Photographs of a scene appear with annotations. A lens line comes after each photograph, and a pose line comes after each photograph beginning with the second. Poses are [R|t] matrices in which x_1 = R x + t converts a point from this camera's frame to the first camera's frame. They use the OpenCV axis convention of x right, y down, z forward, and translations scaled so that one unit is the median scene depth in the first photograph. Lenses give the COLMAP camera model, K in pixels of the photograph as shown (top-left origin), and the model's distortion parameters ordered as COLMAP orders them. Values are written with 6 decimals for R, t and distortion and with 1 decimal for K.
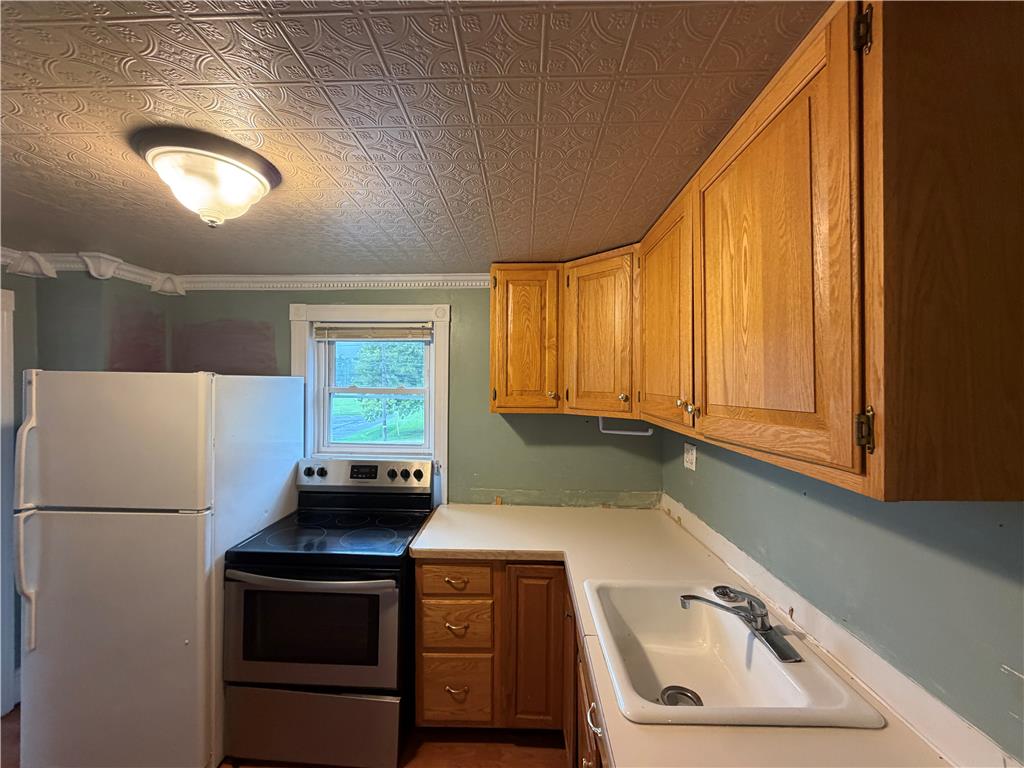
lens RADIAL K [[407.9, 0, 513.9], [0, 407.9, 384.0], [0, 0, 1]] dist [0.000962, 0.000051]
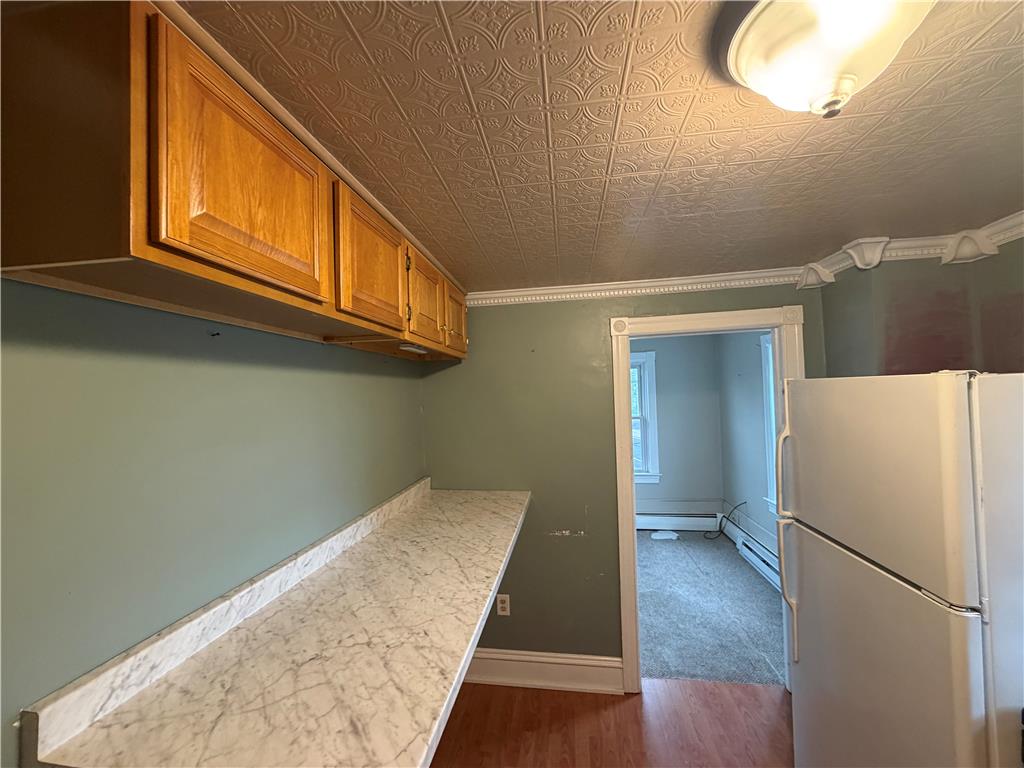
lens RADIAL K [[407.9, 0, 506.5], [0, 407.9, 386.8], [0, 0, 1]] dist [0.000962, 0.000051]
pose [[-0.113427, -0.021383, -0.993316, -0.082464], [0.020200, 0.999512, -0.023823, -0.004491], [0.993341, -0.022767, -0.112940, 0.349870]]
